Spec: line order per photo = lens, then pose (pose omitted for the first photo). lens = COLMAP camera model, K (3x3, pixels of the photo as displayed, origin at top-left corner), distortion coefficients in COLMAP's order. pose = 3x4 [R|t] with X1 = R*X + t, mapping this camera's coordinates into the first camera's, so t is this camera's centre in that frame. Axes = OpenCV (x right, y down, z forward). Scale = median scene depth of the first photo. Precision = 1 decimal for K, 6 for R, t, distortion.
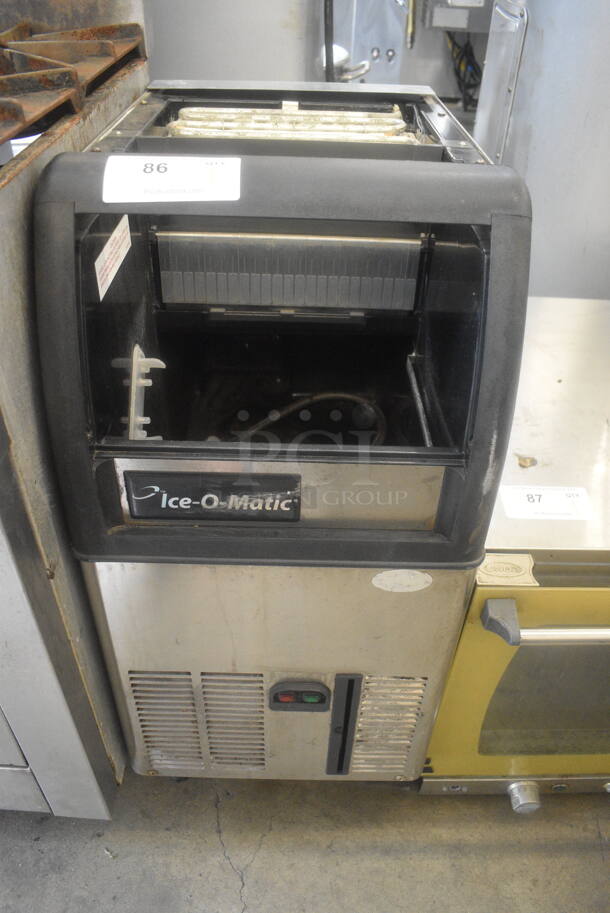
lens RADIAL K [[704.7, 0, 310.9], [0, 704.7, 454.2], [0, 0, 1]] dist [-0.090524, 0.007193]
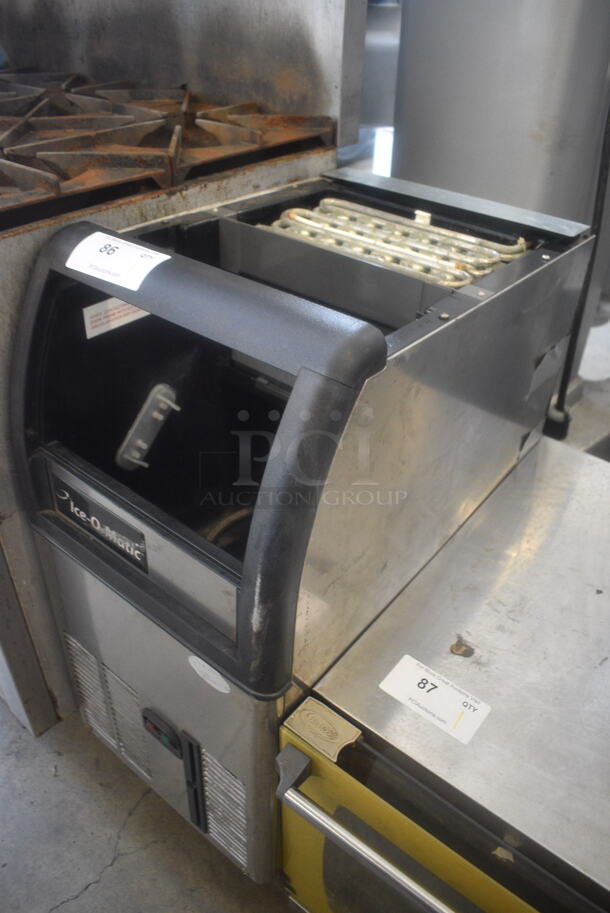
lens RADIAL K [[704.7, 0, 309.3], [0, 704.7, 456.0], [0, 0, 1]] dist [-0.090524, 0.007193]
pose [[0.779040, 0.372373, -0.504416, 0.545975], [-0.403431, 0.913568, 0.051345, -0.191825], [0.479938, 0.163497, 0.861933, 0.110926]]
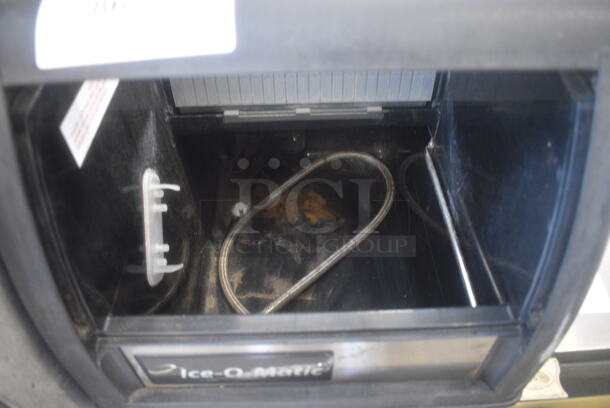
lens RADIAL K [[470.9, 0, 306.1], [0, 470.9, 201.1], [0, 0, 1]] dist [-0.090524, 0.007193]
pose [[0.998559, -0.046791, -0.026285, -0.018685], [0.050437, 0.985559, 0.161647, -0.192642], [0.018342, -0.162740, 0.986499, 0.353428]]
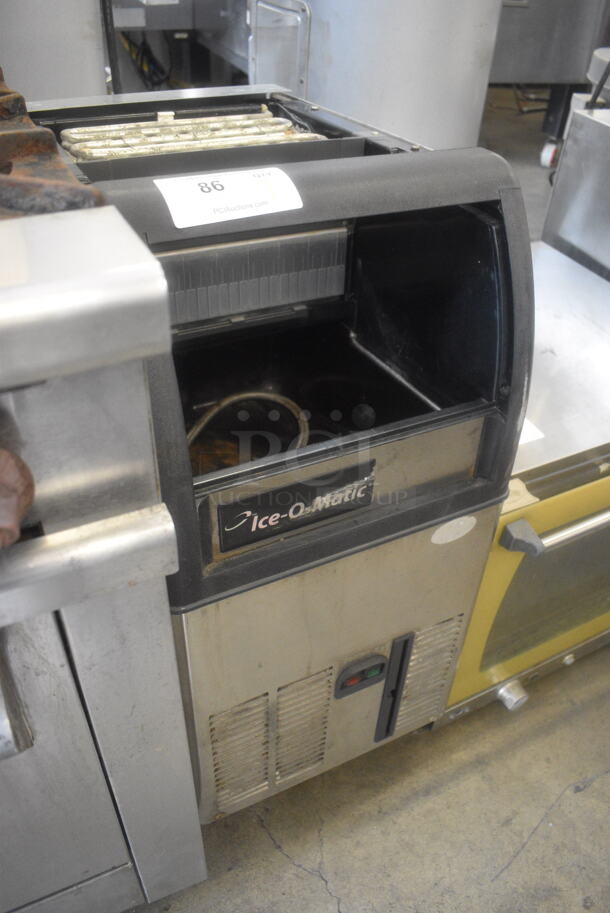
lens RADIAL K [[704.7, 0, 313.2], [0, 704.7, 454.9], [0, 0, 1]] dist [-0.090524, 0.007193]
pose [[0.891329, -0.271043, 0.363411, -0.369541], [0.269093, 0.961422, 0.057061, -0.047184], [-0.364858, 0.046931, 0.929880, 0.042401]]
